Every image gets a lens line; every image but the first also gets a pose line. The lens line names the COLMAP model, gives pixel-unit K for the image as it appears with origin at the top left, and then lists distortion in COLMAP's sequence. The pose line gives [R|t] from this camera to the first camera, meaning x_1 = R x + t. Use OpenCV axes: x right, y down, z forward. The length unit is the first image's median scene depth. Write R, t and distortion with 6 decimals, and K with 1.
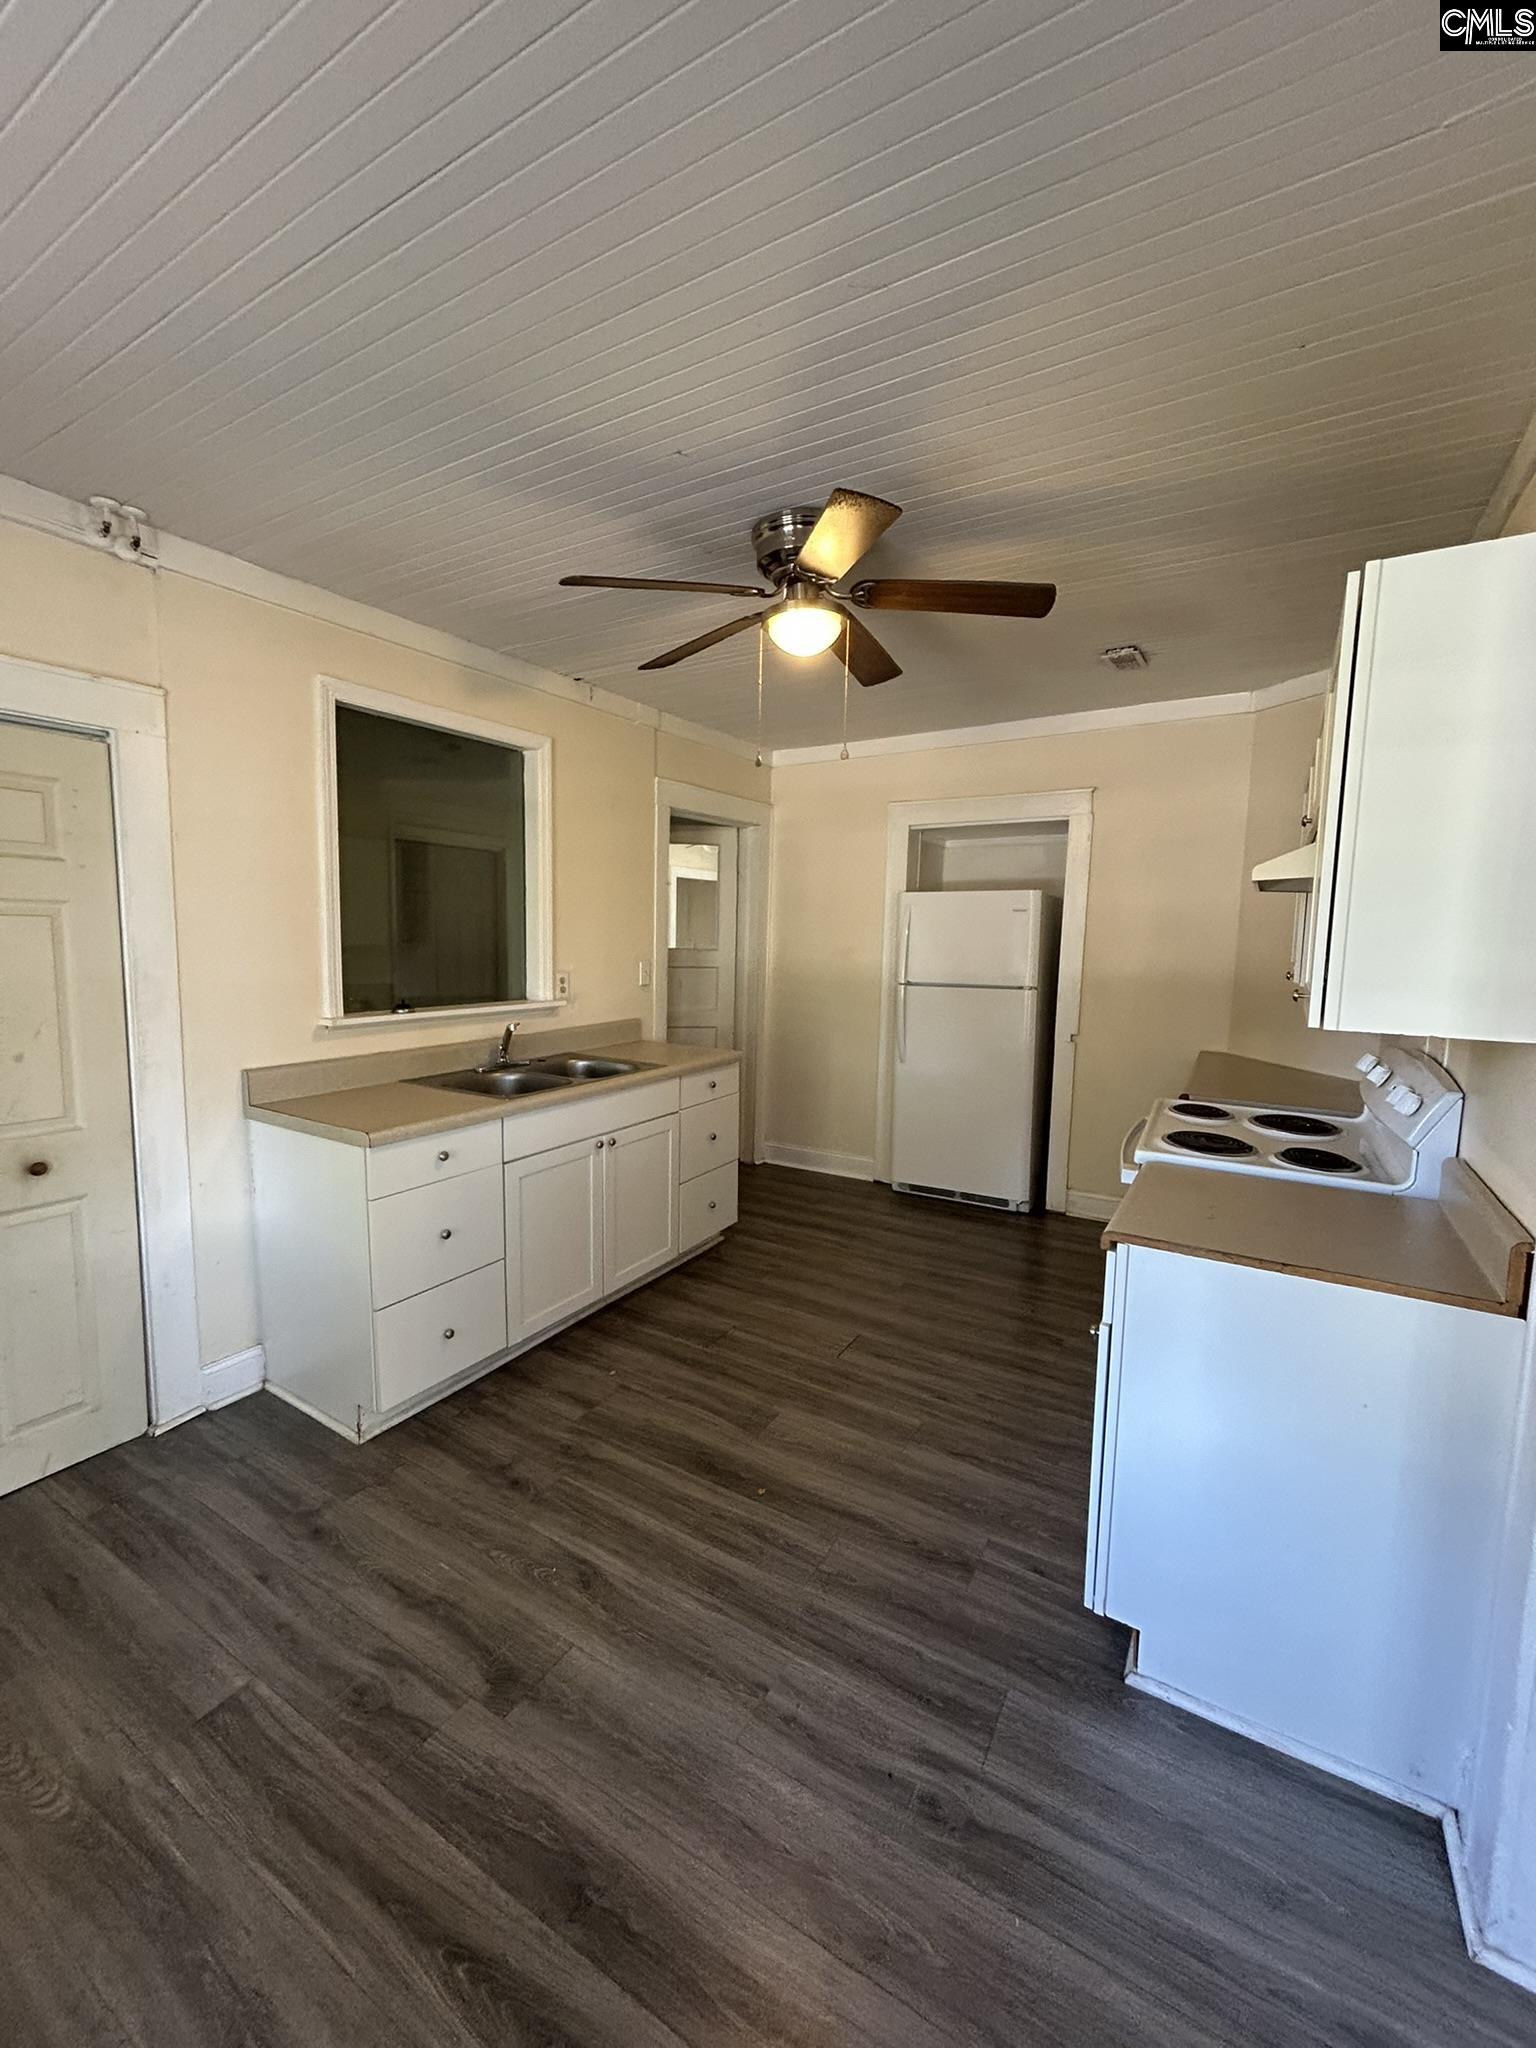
lens RADIAL K [[824.8, 0, 788.8], [0, 824.8, 1013.9], [0, 0, 1]] dist [-0.006231, 0.000882]
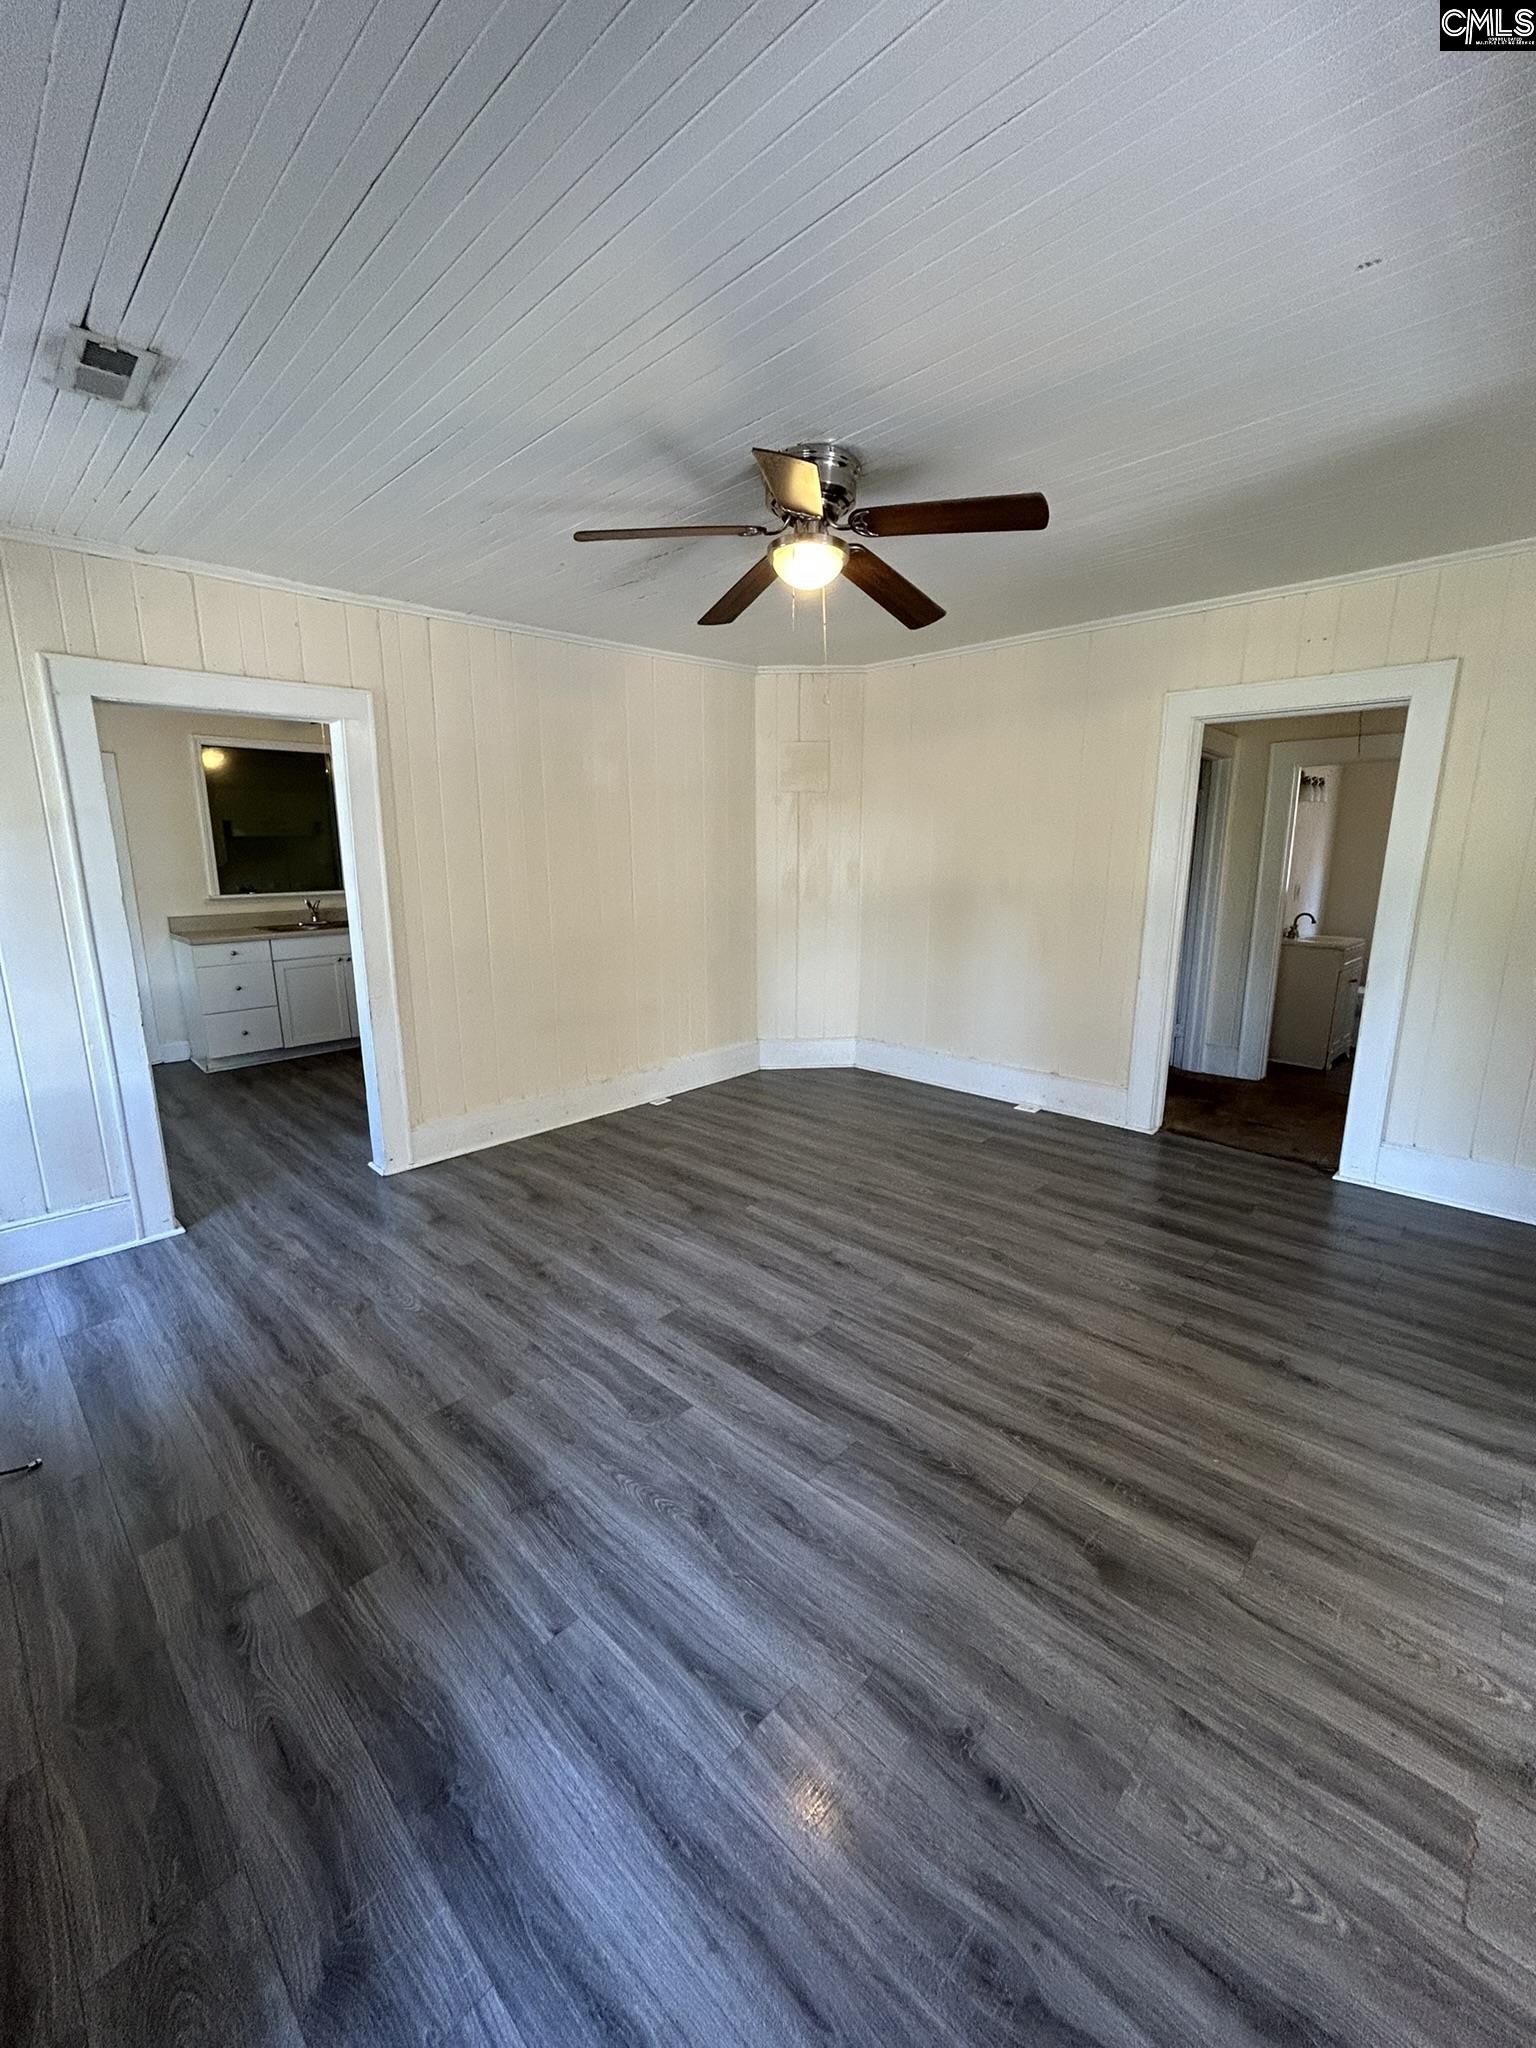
lens RADIAL K [[824.8, 0, 751.0], [0, 824.8, 1023.2], [0, 0, 1]] dist [-0.006231, 0.000882]
pose [[0.971135, 0.035818, -0.235827, 1.513380], [-0.008939, 0.993432, 0.114073, 0.089859], [0.238363, -0.108672, 0.965077, -0.882456]]
